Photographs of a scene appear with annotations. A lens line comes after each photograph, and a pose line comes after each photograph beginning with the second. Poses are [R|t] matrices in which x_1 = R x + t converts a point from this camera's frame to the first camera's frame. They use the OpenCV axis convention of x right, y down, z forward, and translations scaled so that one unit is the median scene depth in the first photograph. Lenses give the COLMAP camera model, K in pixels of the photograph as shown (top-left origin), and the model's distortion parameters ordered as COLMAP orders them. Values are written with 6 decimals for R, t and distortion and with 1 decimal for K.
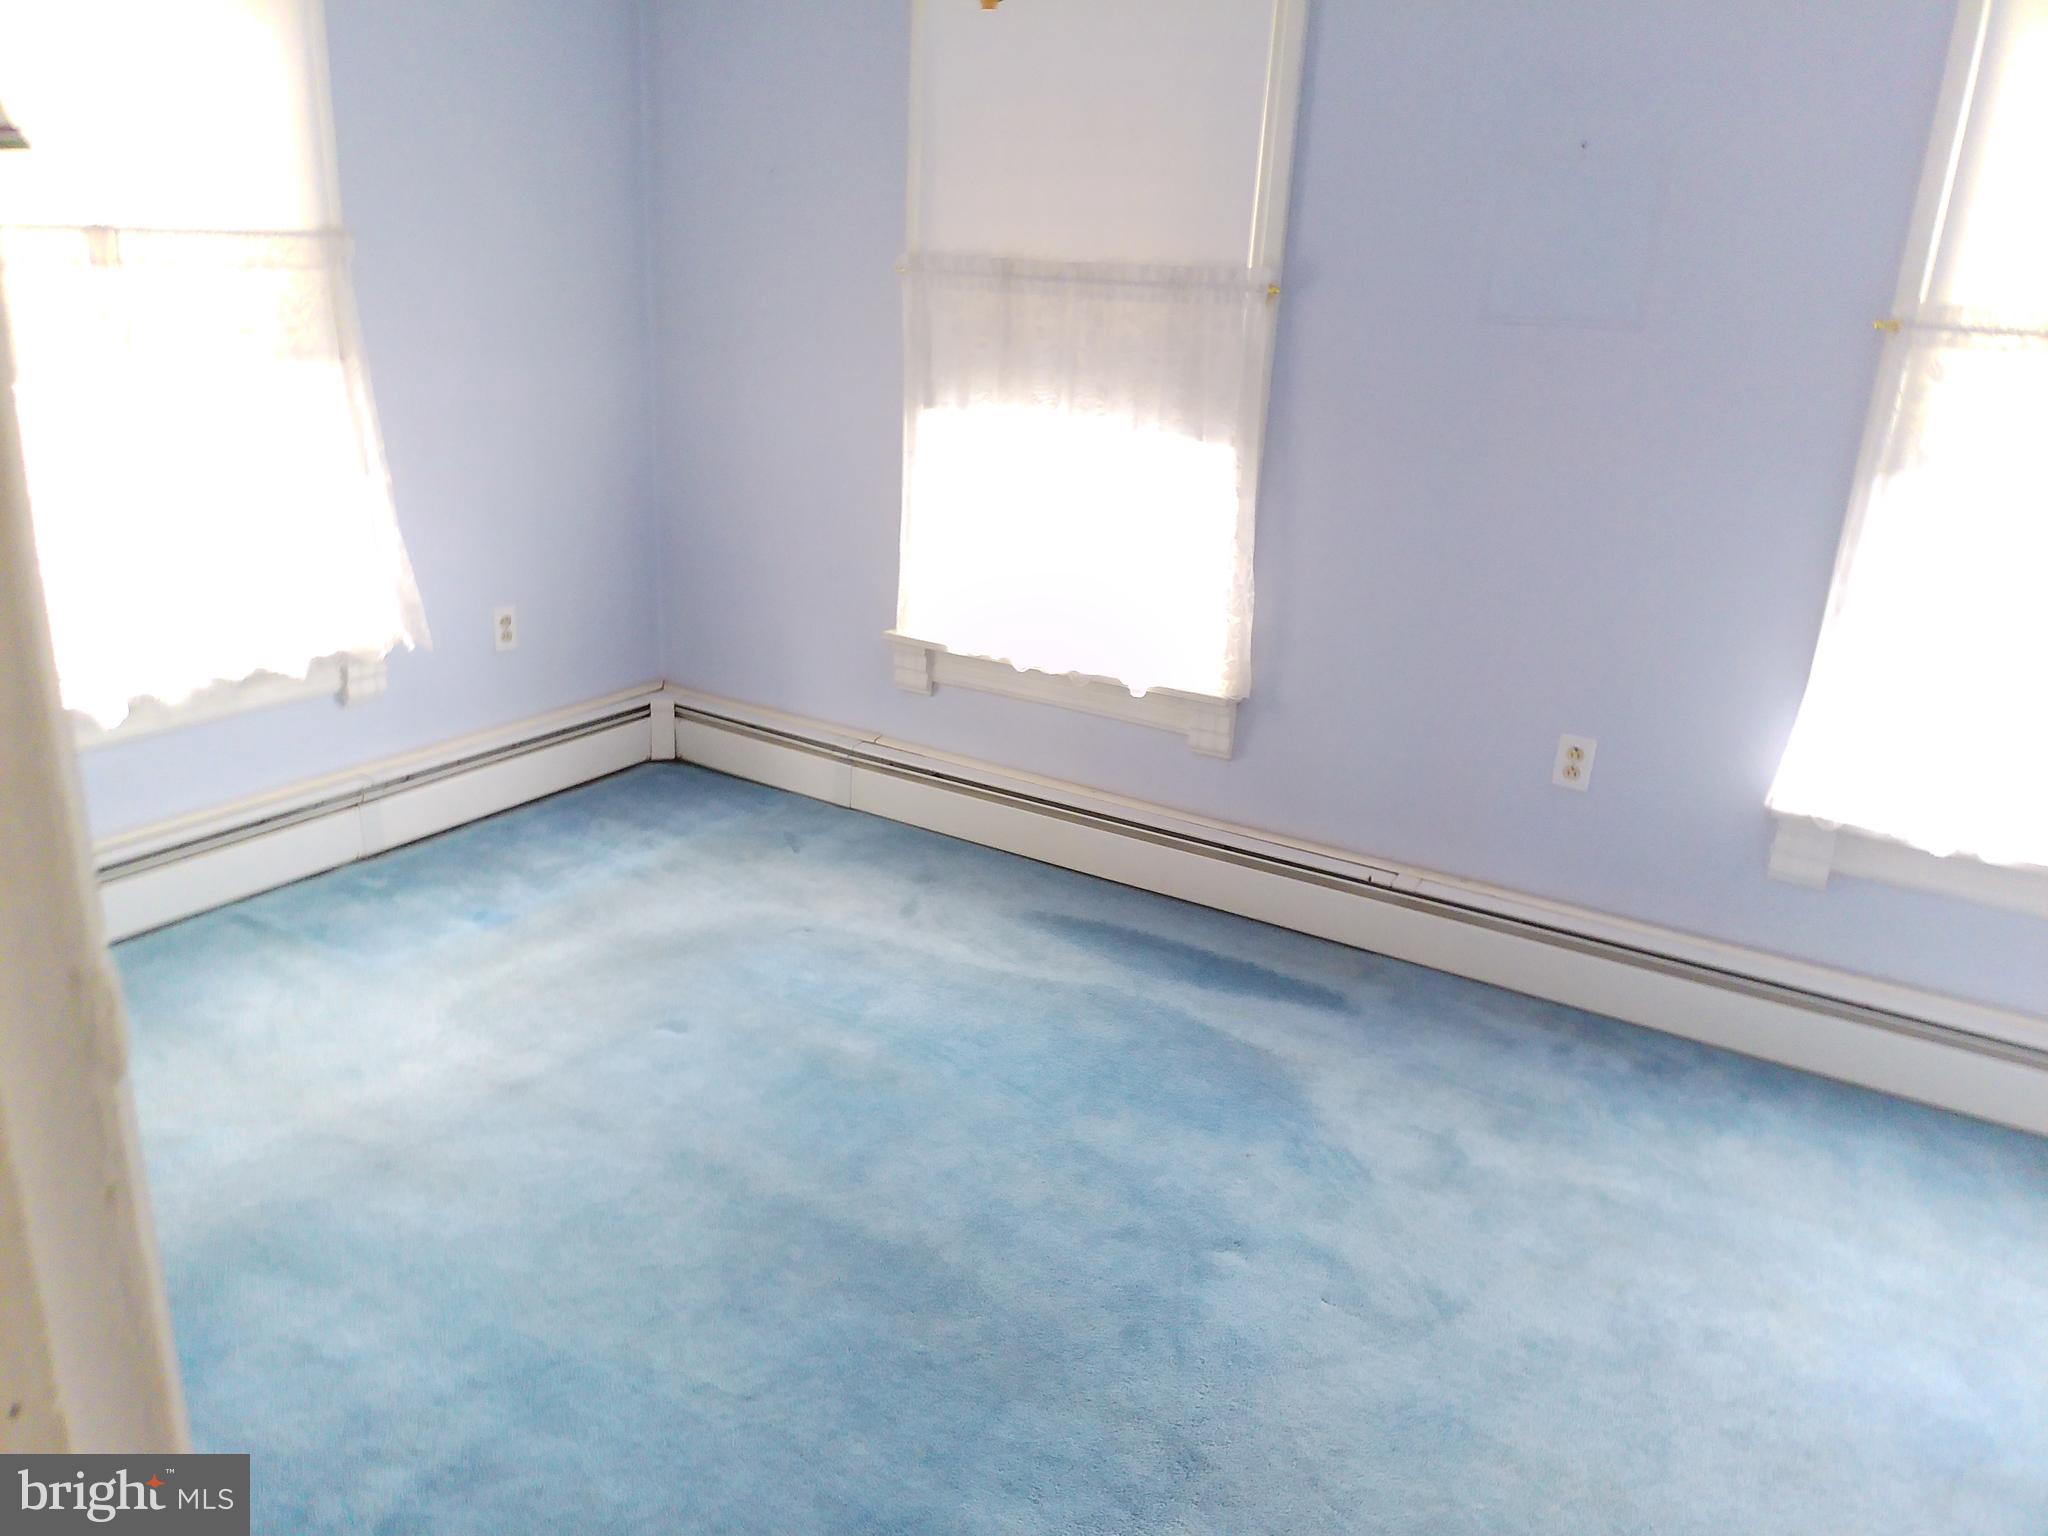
lens RADIAL K [[1481.8, 0, 1058.9], [0, 1481.8, 767.6], [0, 0, 1]] dist [0.054977, -0.071648]
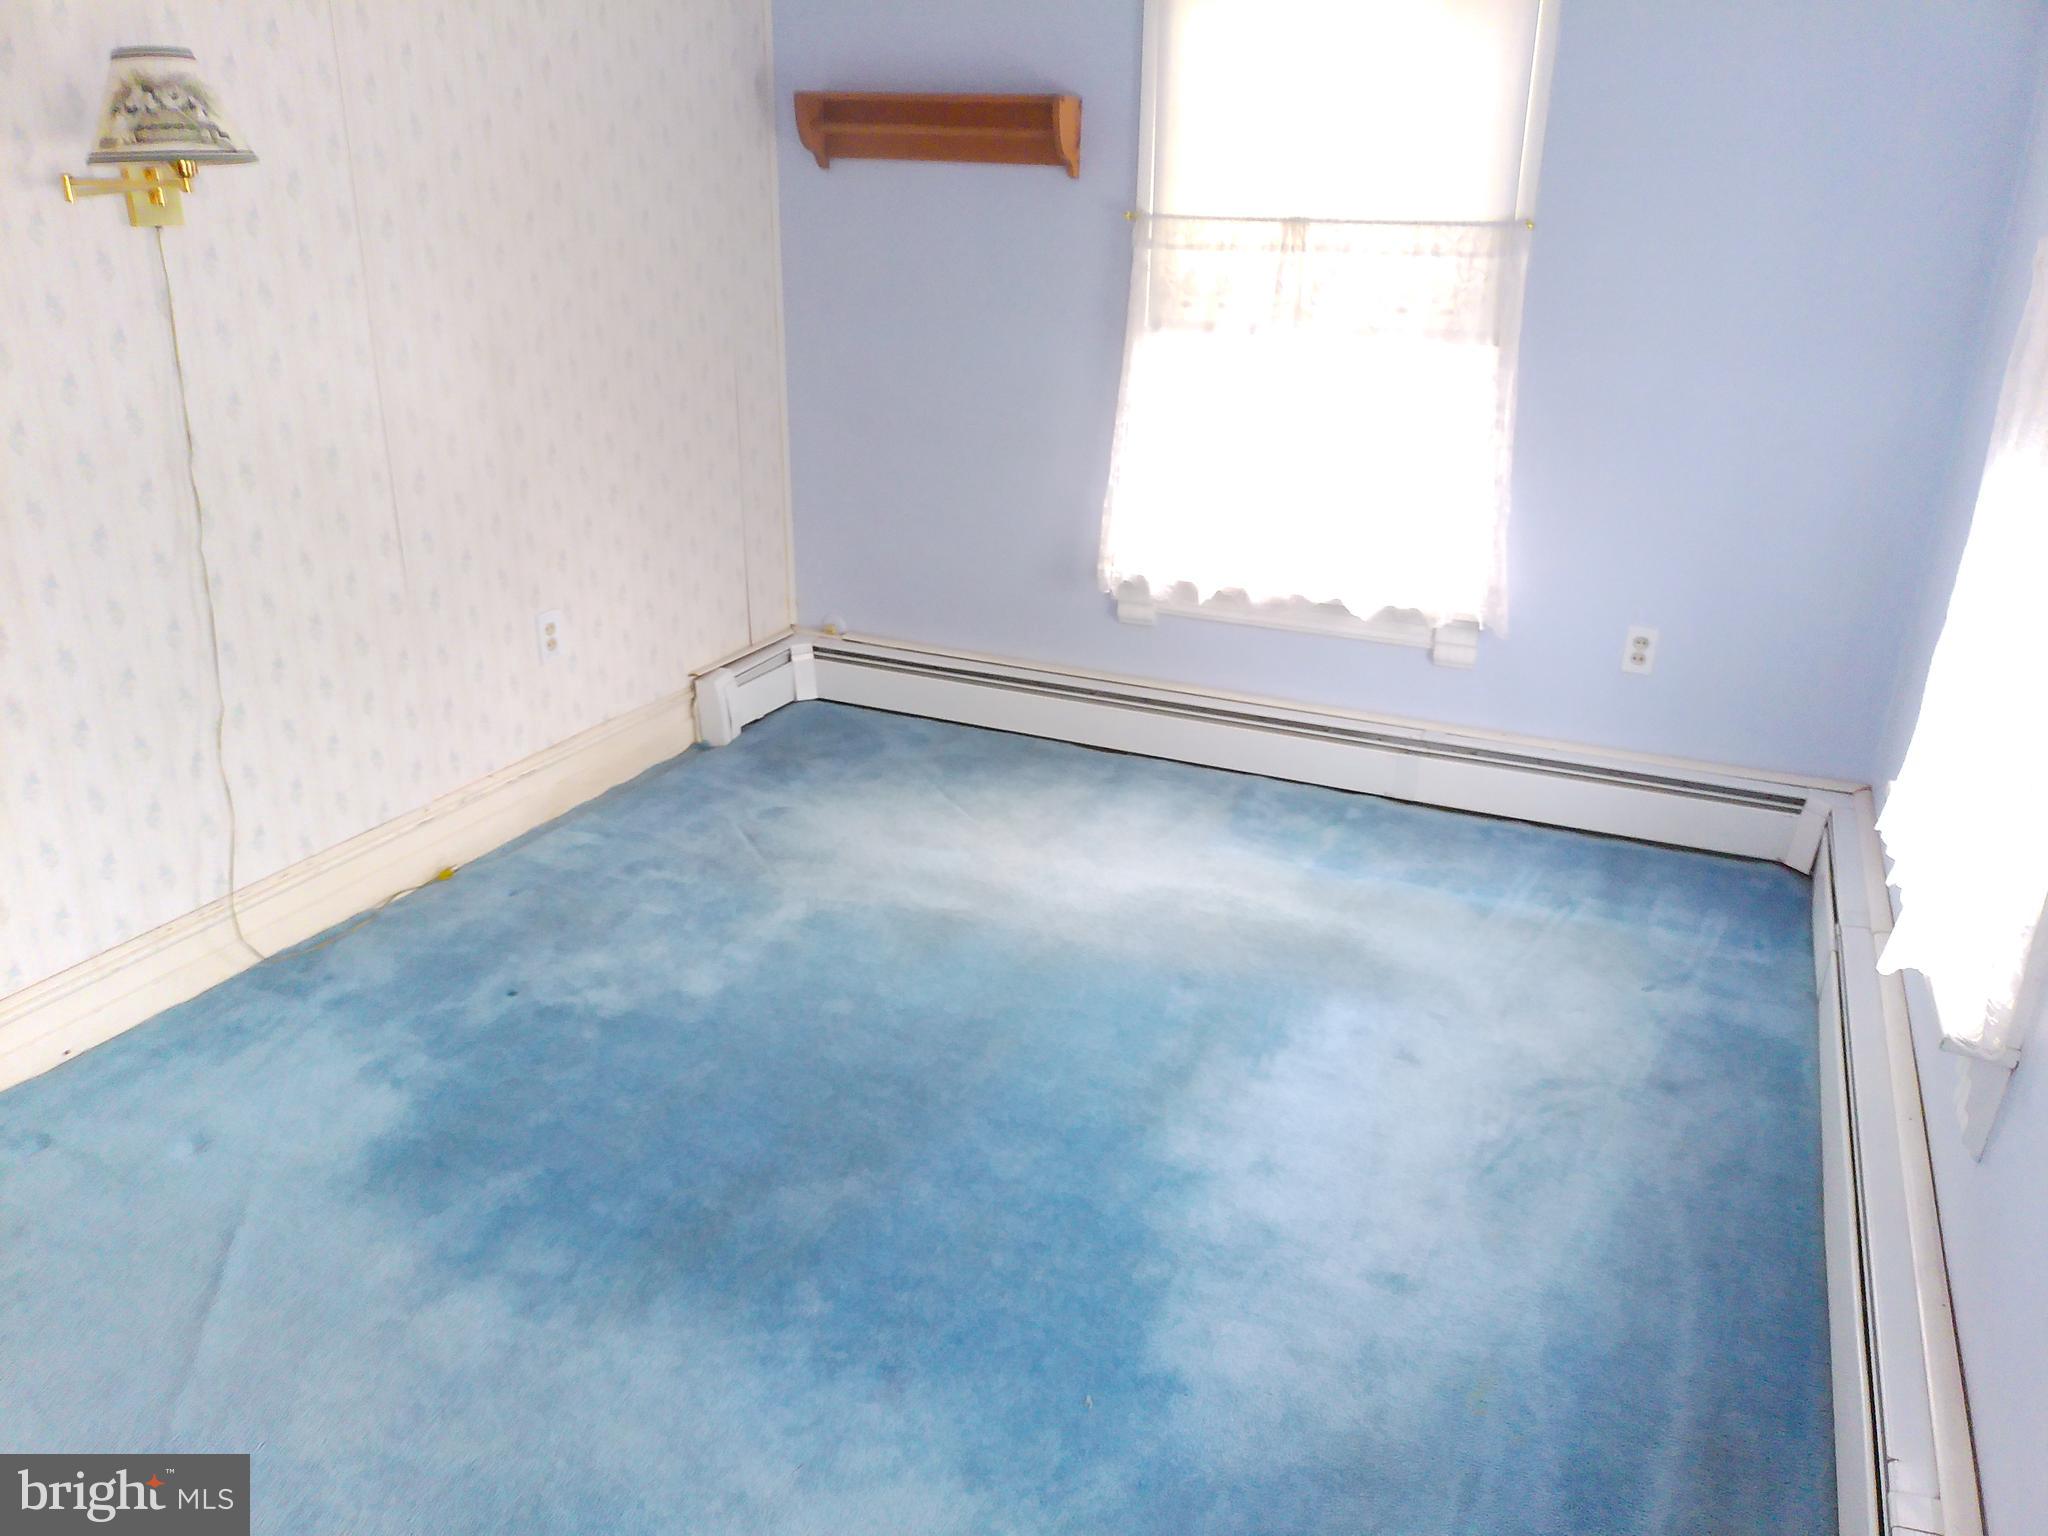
lens RADIAL K [[1481.8, 0, 1058.9], [0, 1481.8, 767.6], [0, 0, 1]] dist [0.054977, -0.071648]
pose [[0.125544, 0.312529, -0.941575, 0.533819], [-0.337701, 0.905870, 0.255651, -0.159033], [0.932843, 0.285875, 0.219268, 0.540604]]
